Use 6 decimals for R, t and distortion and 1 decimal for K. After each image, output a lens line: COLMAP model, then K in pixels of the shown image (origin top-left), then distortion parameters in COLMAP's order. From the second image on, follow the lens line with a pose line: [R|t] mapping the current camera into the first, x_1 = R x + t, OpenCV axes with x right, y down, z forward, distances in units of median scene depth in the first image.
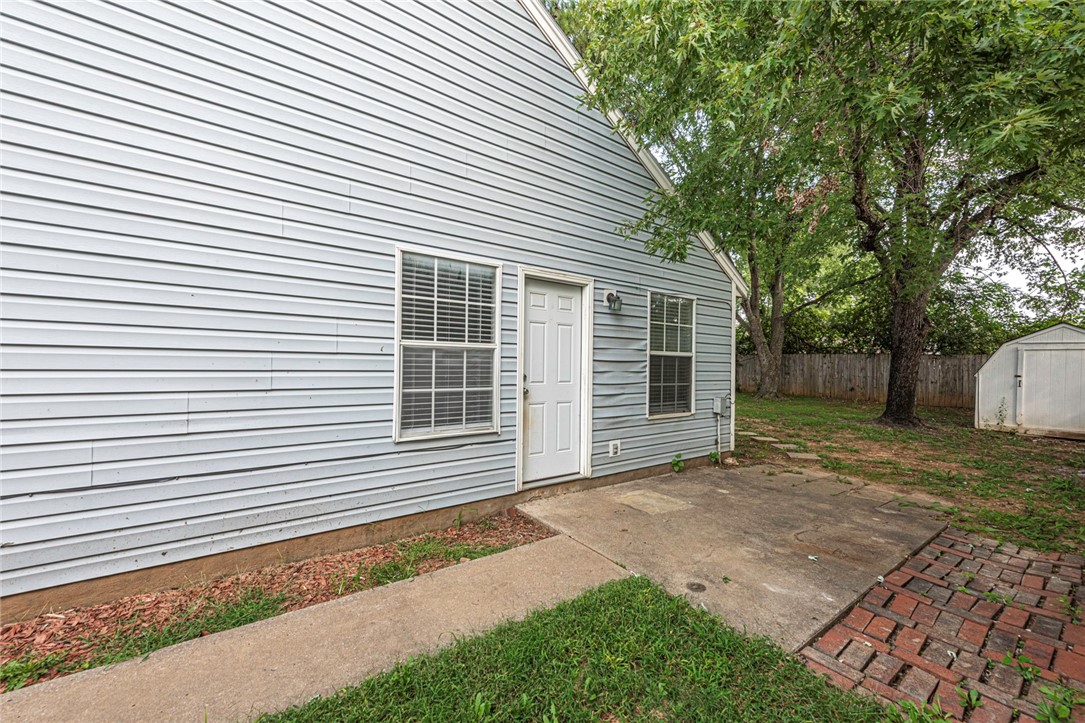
lens RADIAL K [[433.1, 0, 542.5], [0, 433.1, 361.5], [0, 0, 1]] dist [-0.000616, -0.000087]
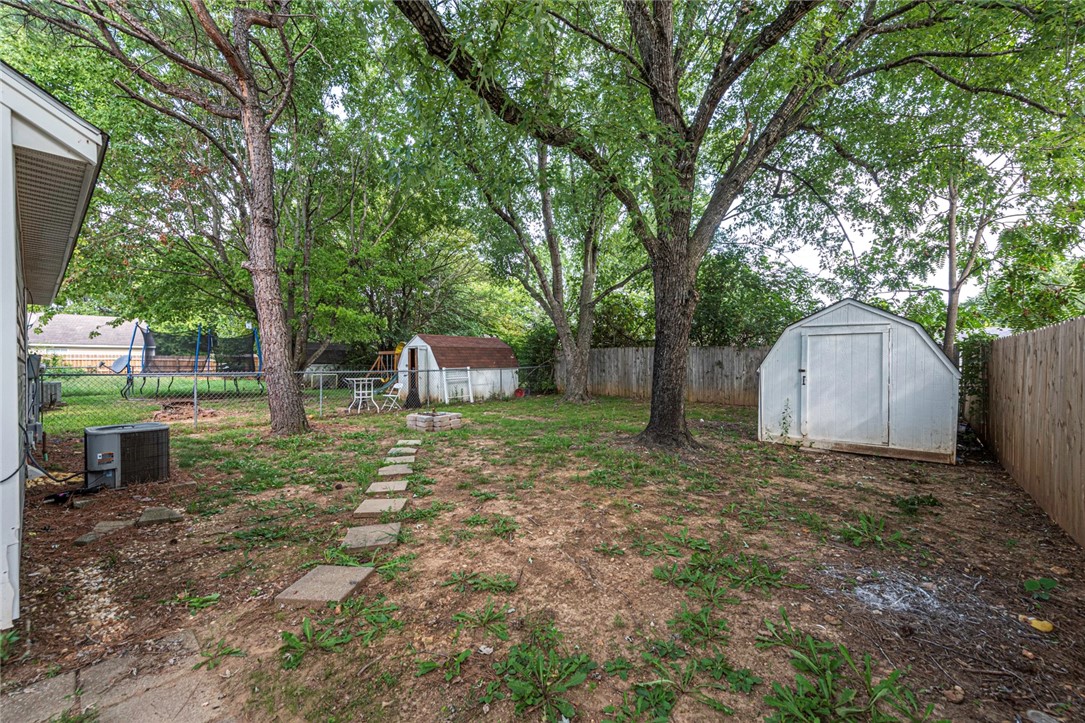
lens RADIAL K [[433.1, 0, 542.5], [0, 433.1, 361.5], [0, 0, 1]] dist [-0.000616, -0.000087]
pose [[0.971014, -0.016162, 0.238477, 0.407256], [0.015635, 0.999869, 0.004103, 0.006689], [-0.238512, -0.000256, 0.971140, 0.319378]]
